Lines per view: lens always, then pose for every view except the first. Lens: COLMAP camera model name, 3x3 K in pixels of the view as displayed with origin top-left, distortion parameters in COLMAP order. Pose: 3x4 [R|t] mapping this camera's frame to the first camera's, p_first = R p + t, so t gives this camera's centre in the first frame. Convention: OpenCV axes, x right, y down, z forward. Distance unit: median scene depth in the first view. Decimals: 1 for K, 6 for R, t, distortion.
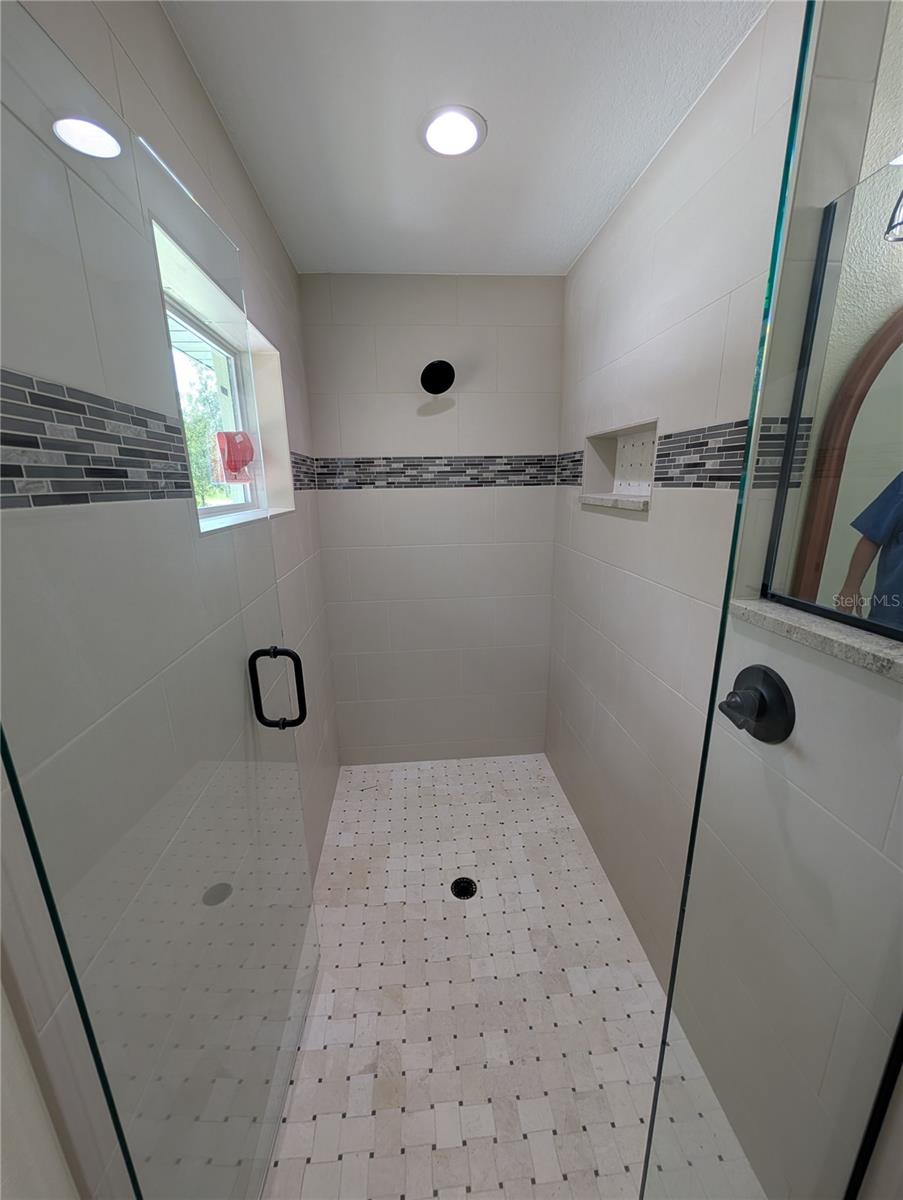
lens RADIAL K [[457.9, 0, 446.3], [0, 457.9, 601.2], [0, 0, 1]] dist [0.000391, -0.000126]
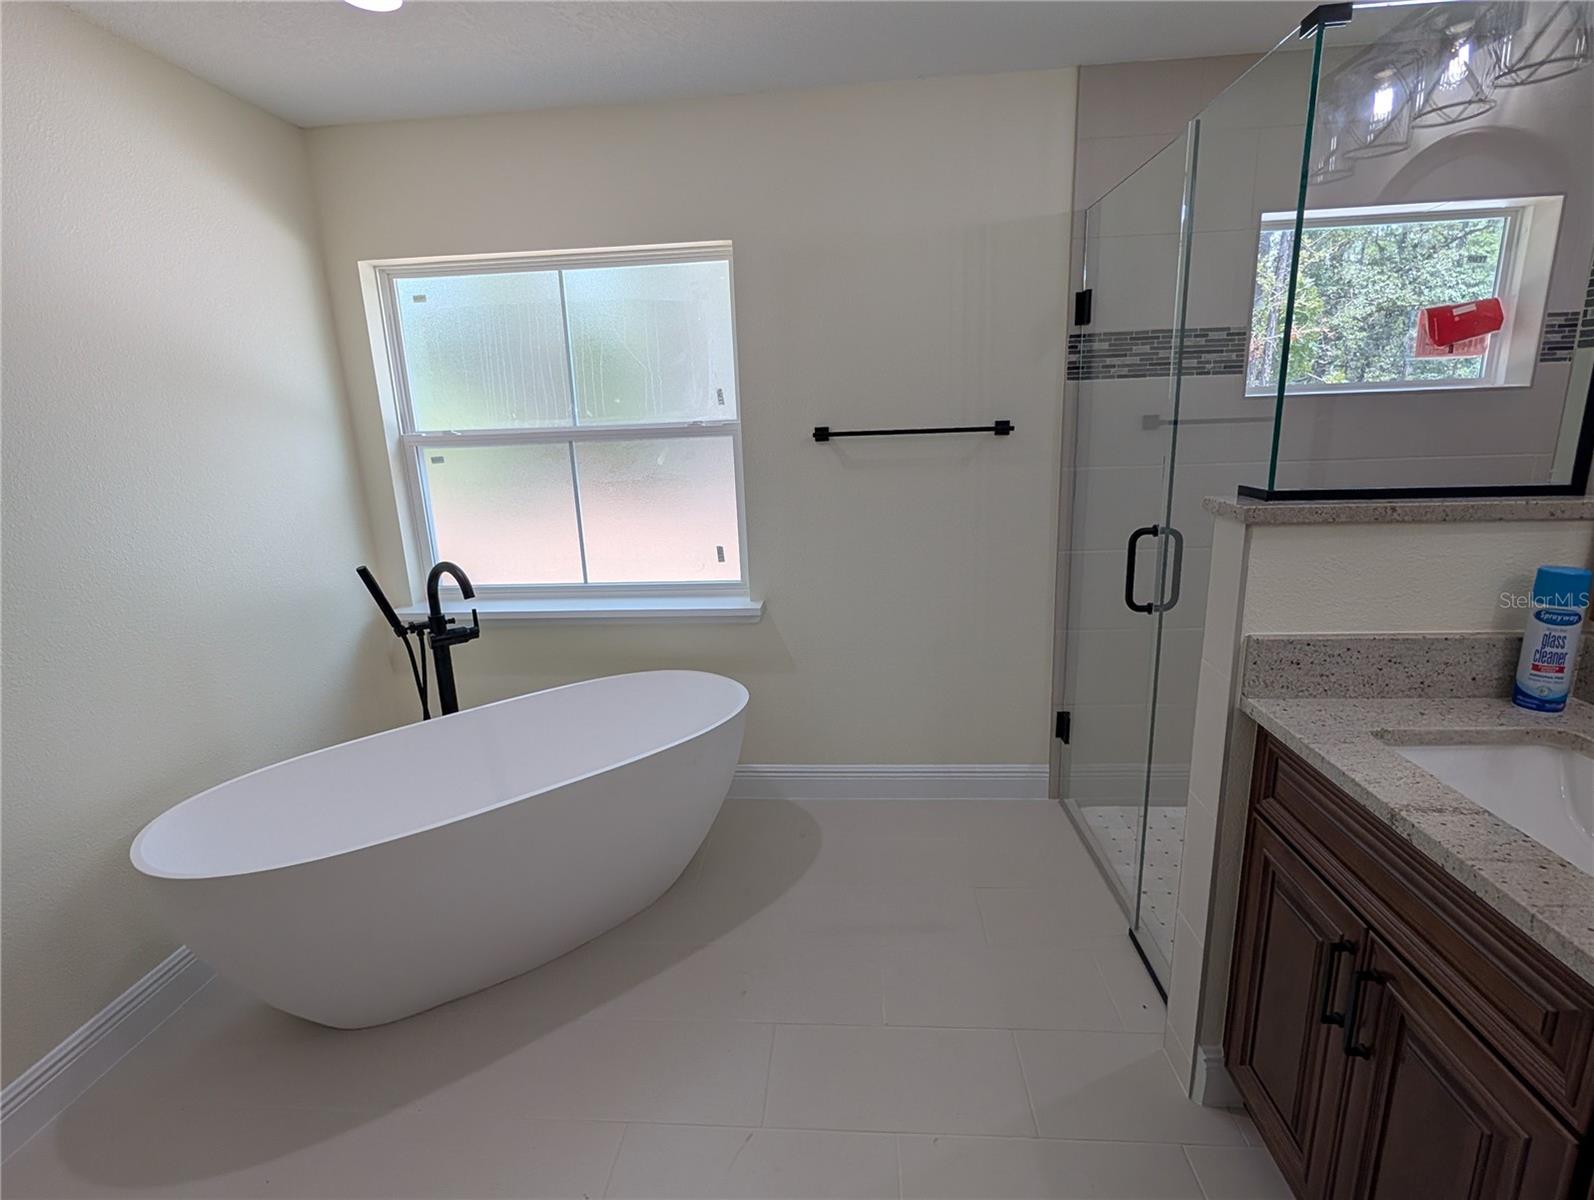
lens RADIAL K [[781.2, 0, 799.4], [0, 781.2, 600.3], [0, 0, 1]] dist [0.002184, 0.000974]
pose [[-0.155642, 0.257723, -0.953601, 2.294118], [-0.209674, 0.934748, 0.286850, 0.052221], [0.965304, 0.244591, -0.091448, -0.060935]]
